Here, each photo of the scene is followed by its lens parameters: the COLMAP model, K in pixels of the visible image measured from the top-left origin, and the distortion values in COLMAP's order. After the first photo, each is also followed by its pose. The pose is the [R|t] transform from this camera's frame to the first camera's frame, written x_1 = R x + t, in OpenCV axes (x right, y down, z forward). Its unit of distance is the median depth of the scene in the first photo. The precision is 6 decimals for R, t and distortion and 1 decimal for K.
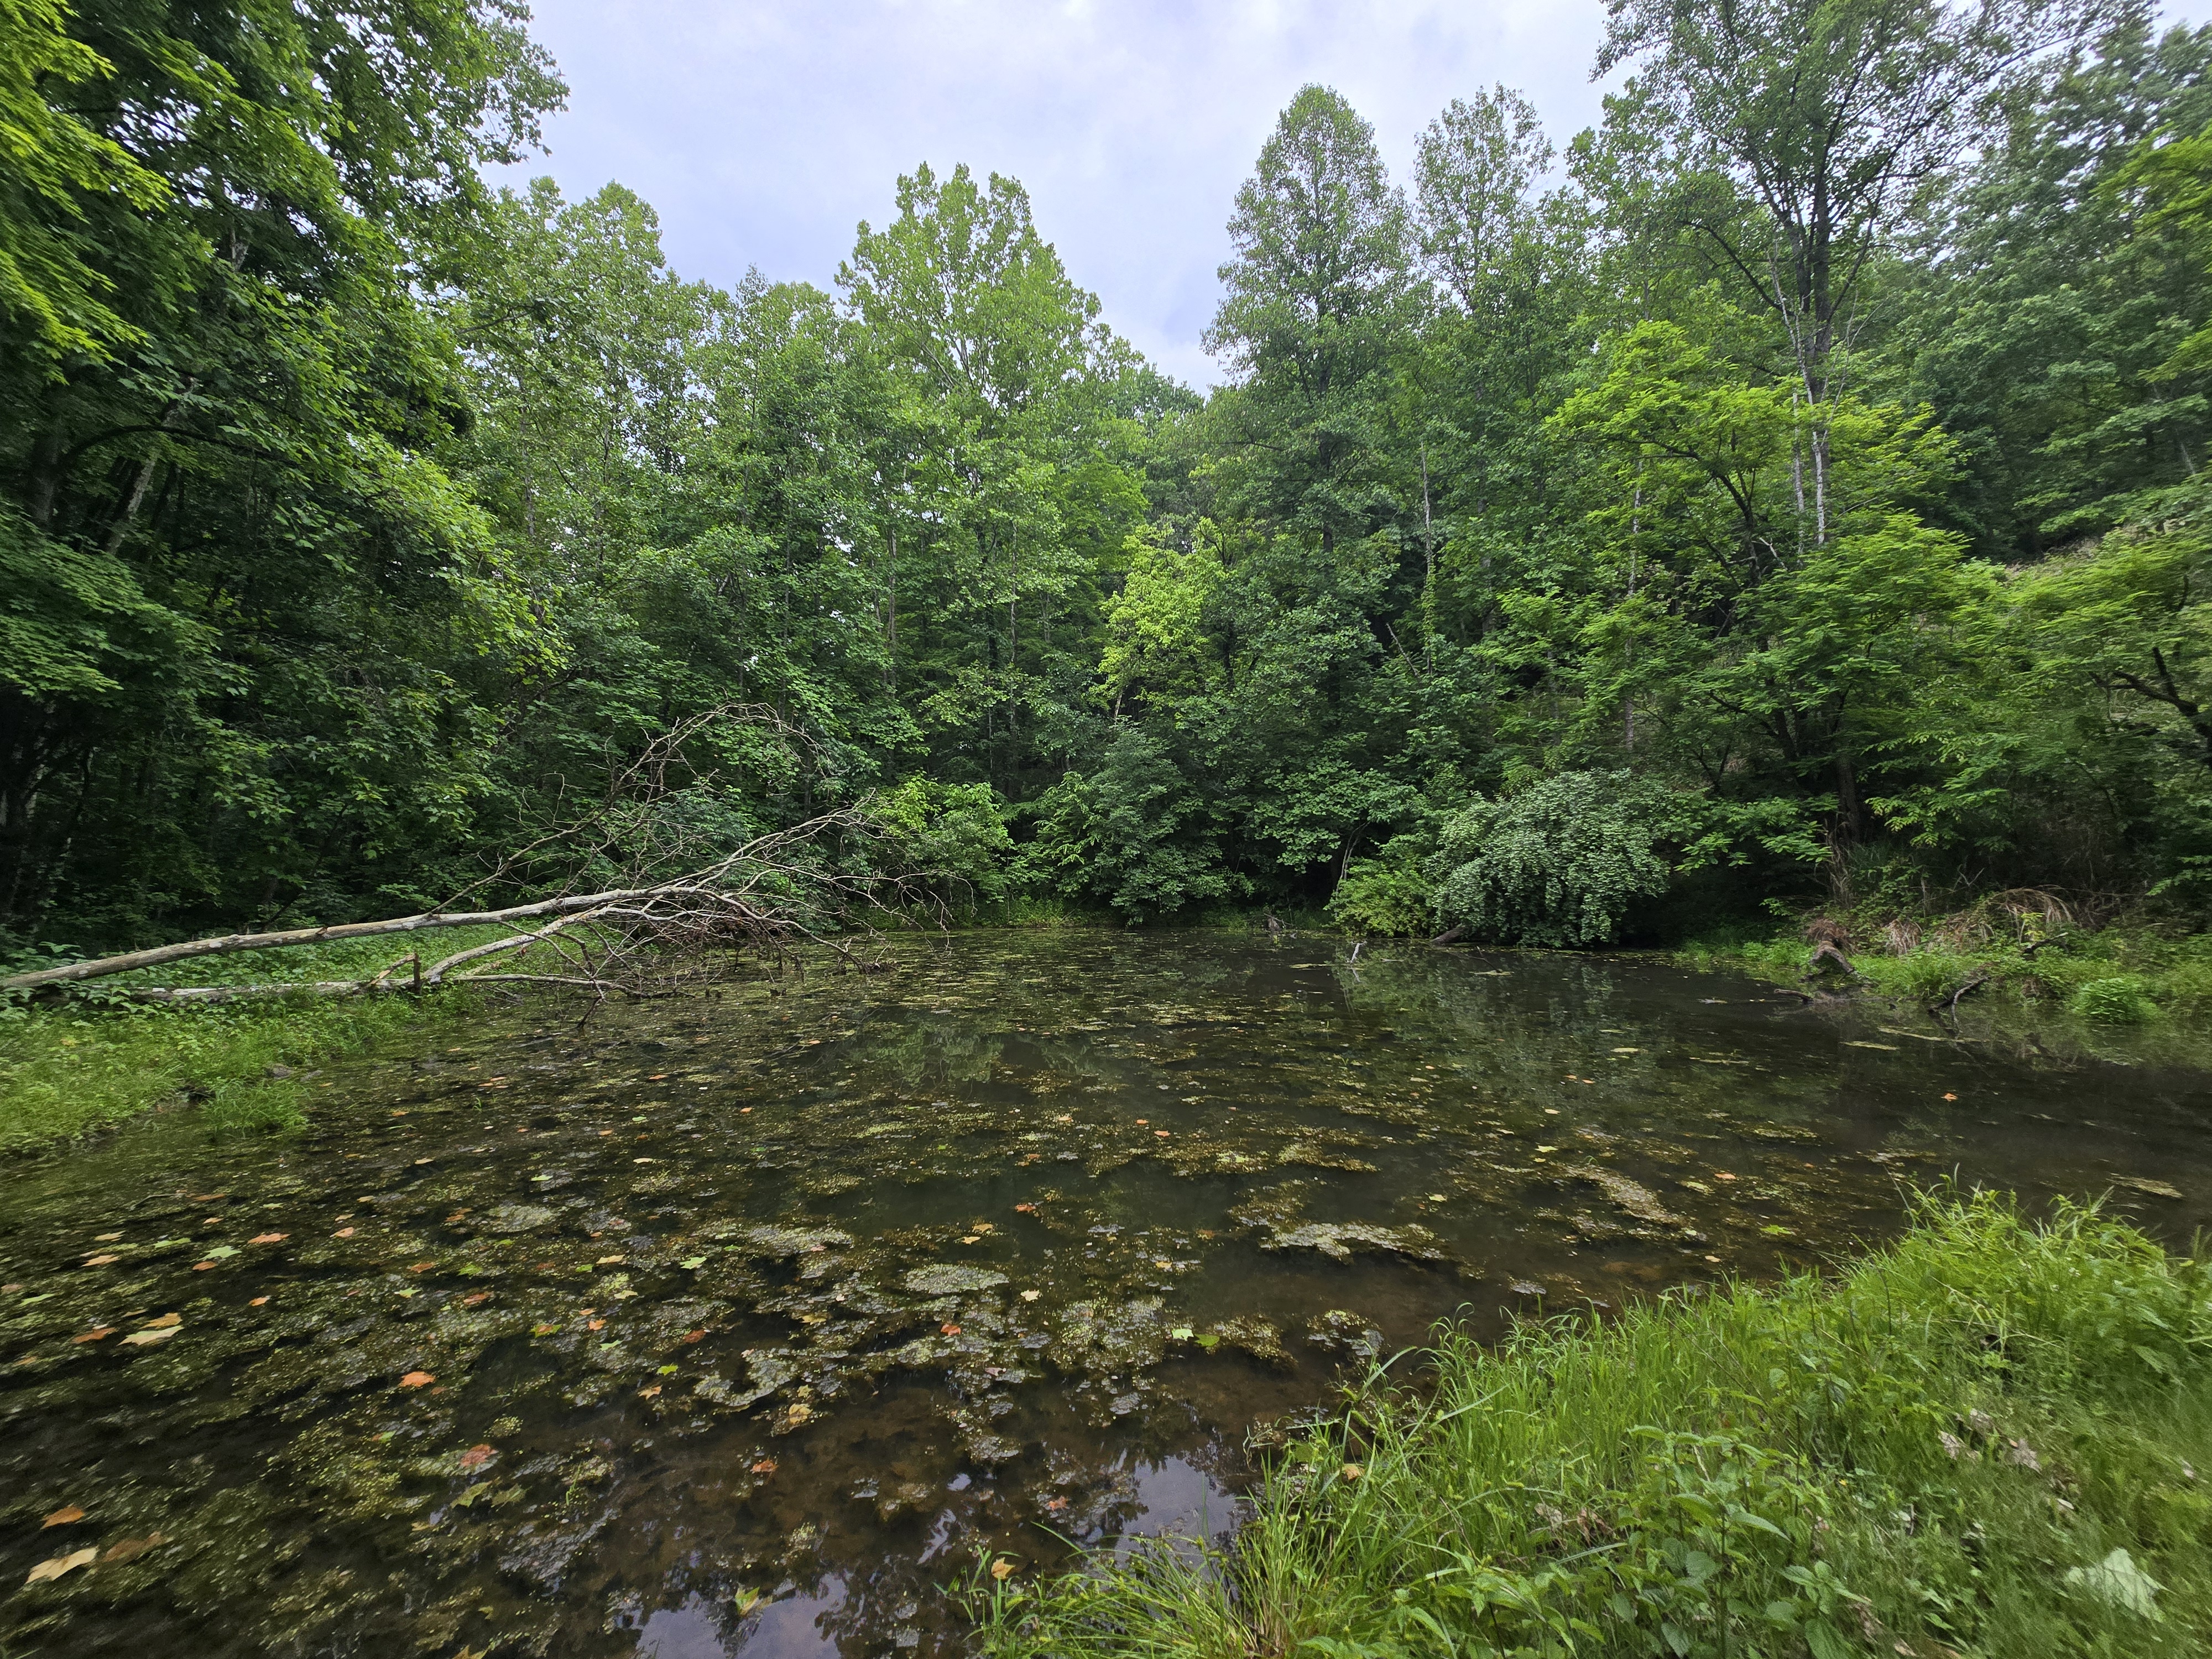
lens RADIAL K [[902.4, 0, 1111.3], [0, 902.4, 831.8], [0, 0, 1]] dist [-0.001551, 0.000397]
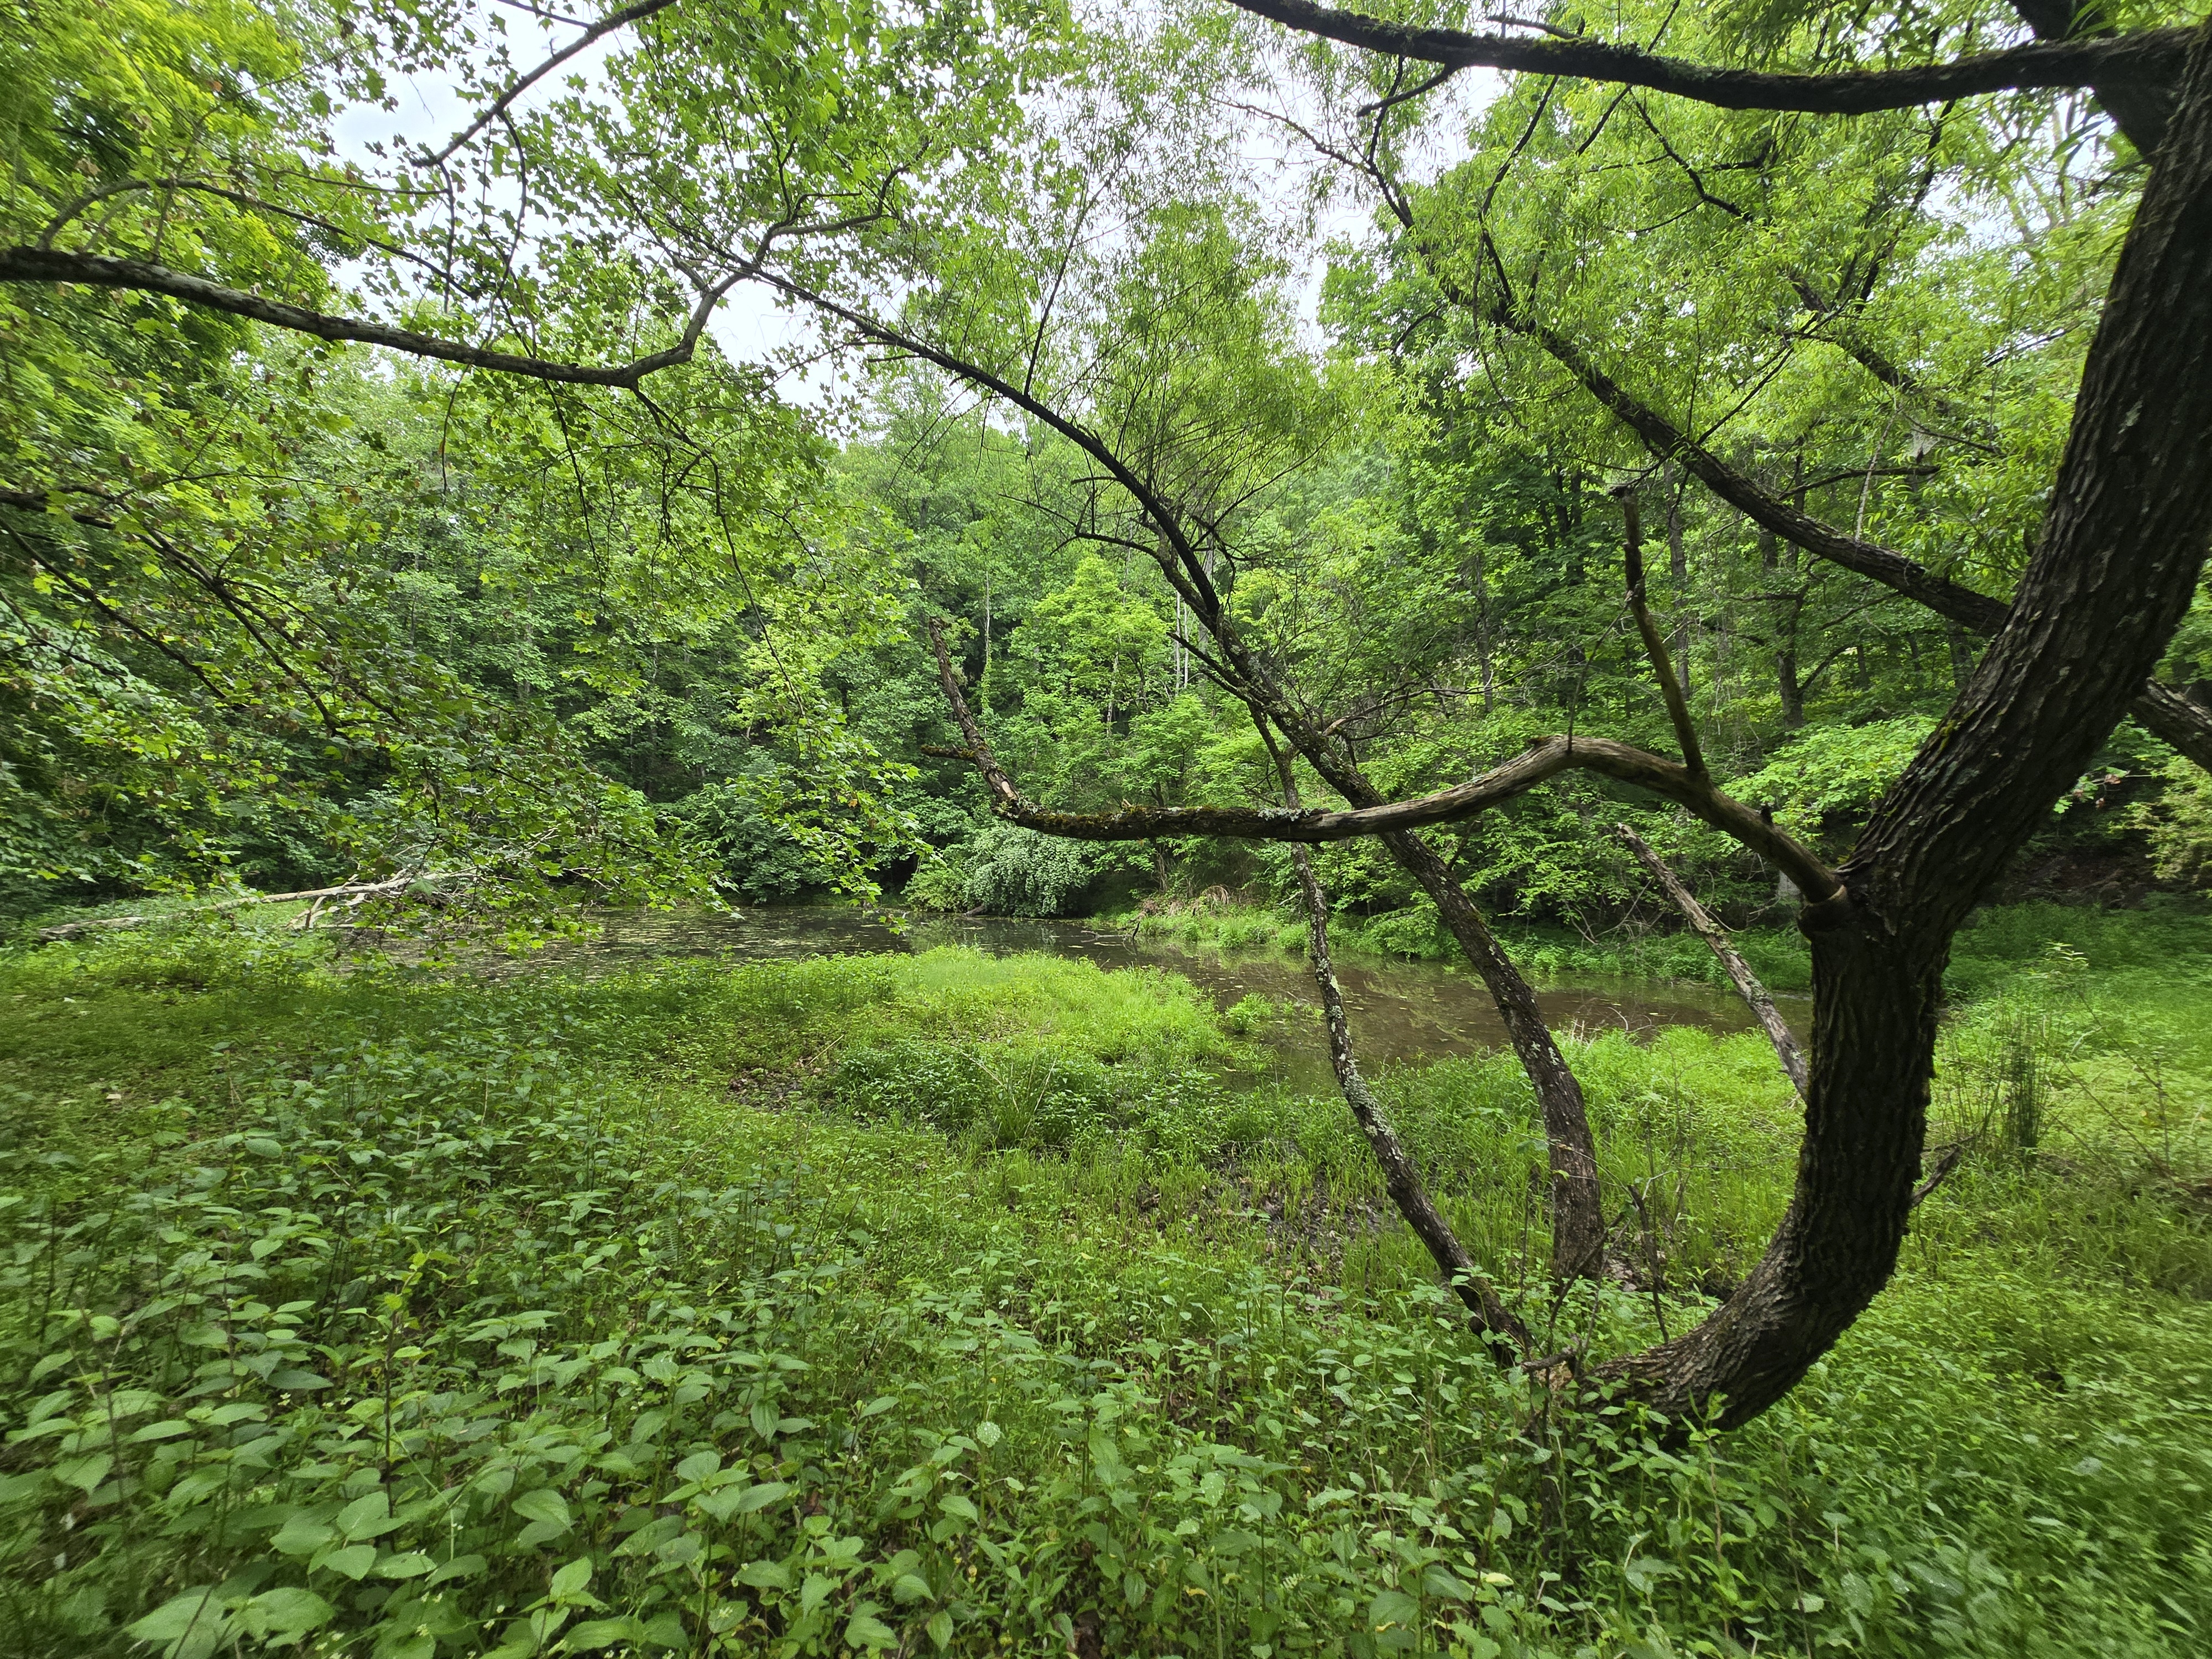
lens RADIAL K [[902.4, 0, 1115.4], [0, 902.4, 834.2], [0, 0, 1]] dist [-0.001551, 0.000397]
pose [[0.917816, 0.037517, 0.395229, -0.022448], [-0.043598, 0.999029, 0.006412, -0.030543], [-0.394604, -0.023116, 0.918560, -0.426194]]
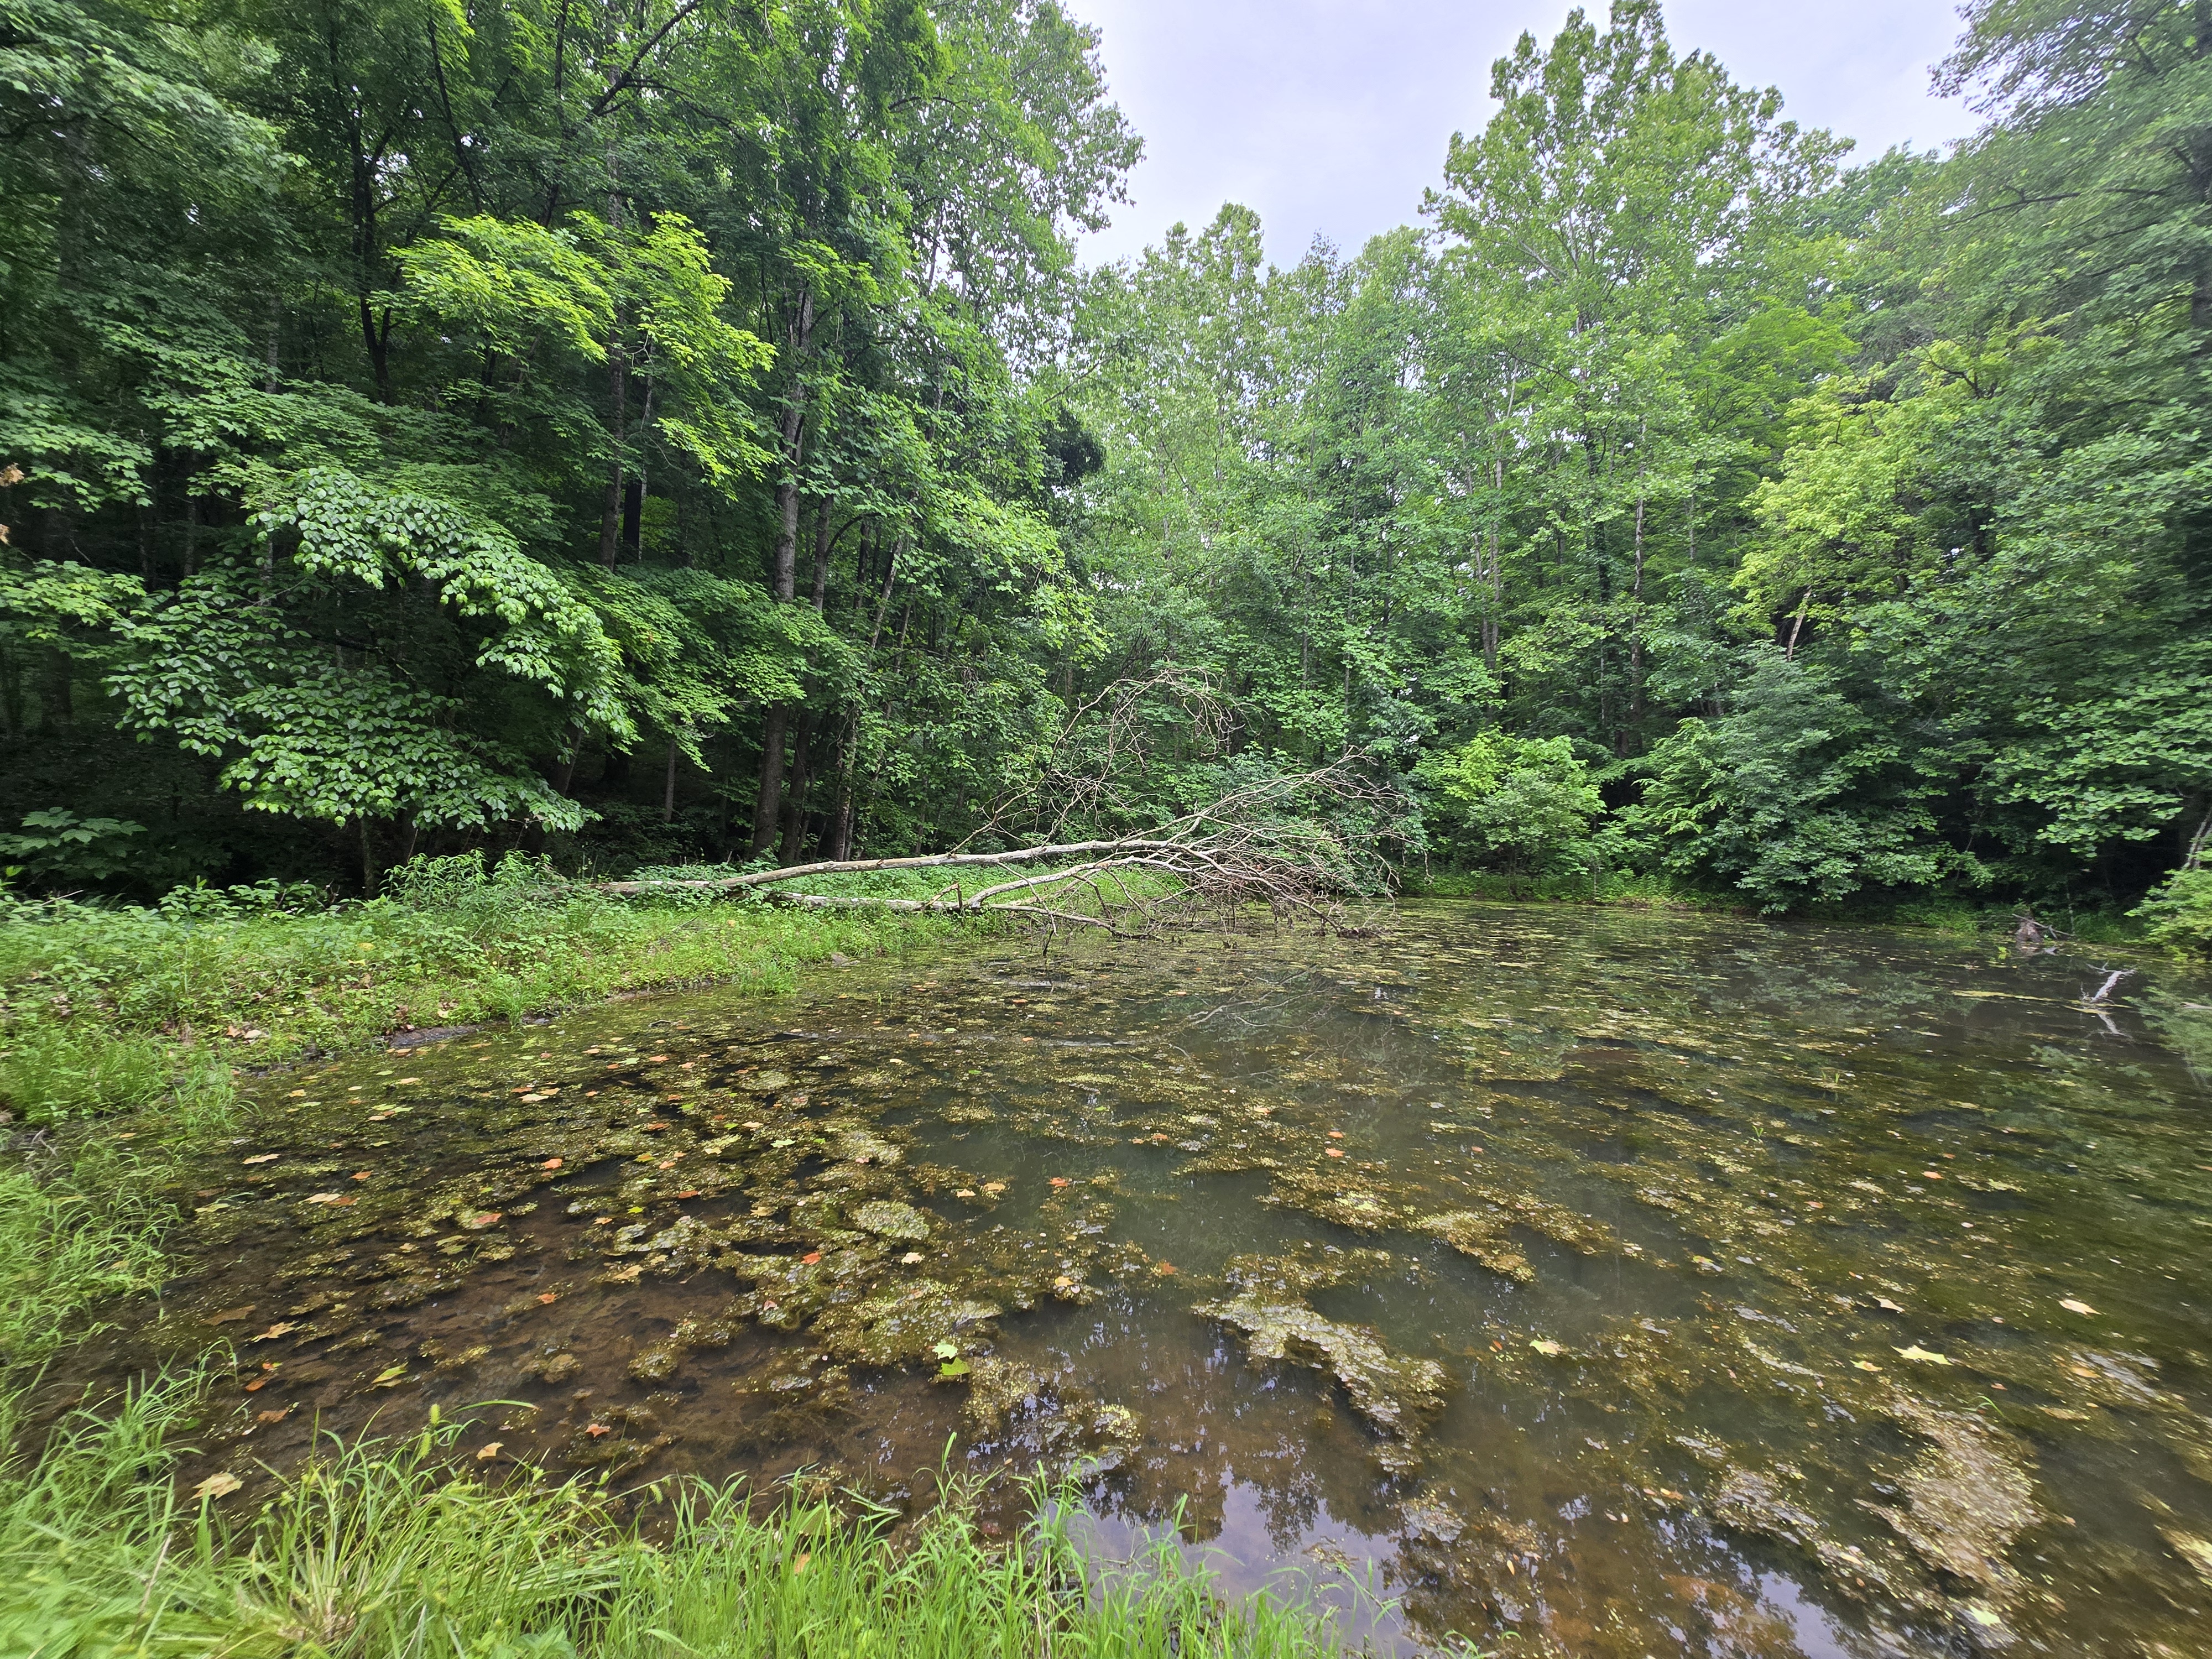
lens RADIAL K [[902.4, 0, 1113.1], [0, 902.4, 831.0], [0, 0, 1]] dist [-0.001551, 0.000397]
pose [[0.763061, 0.026495, -0.645783, 0.091319], [-0.000564, 0.999186, 0.040328, 0.002021], [0.646327, -0.030409, 0.762455, 0.056986]]
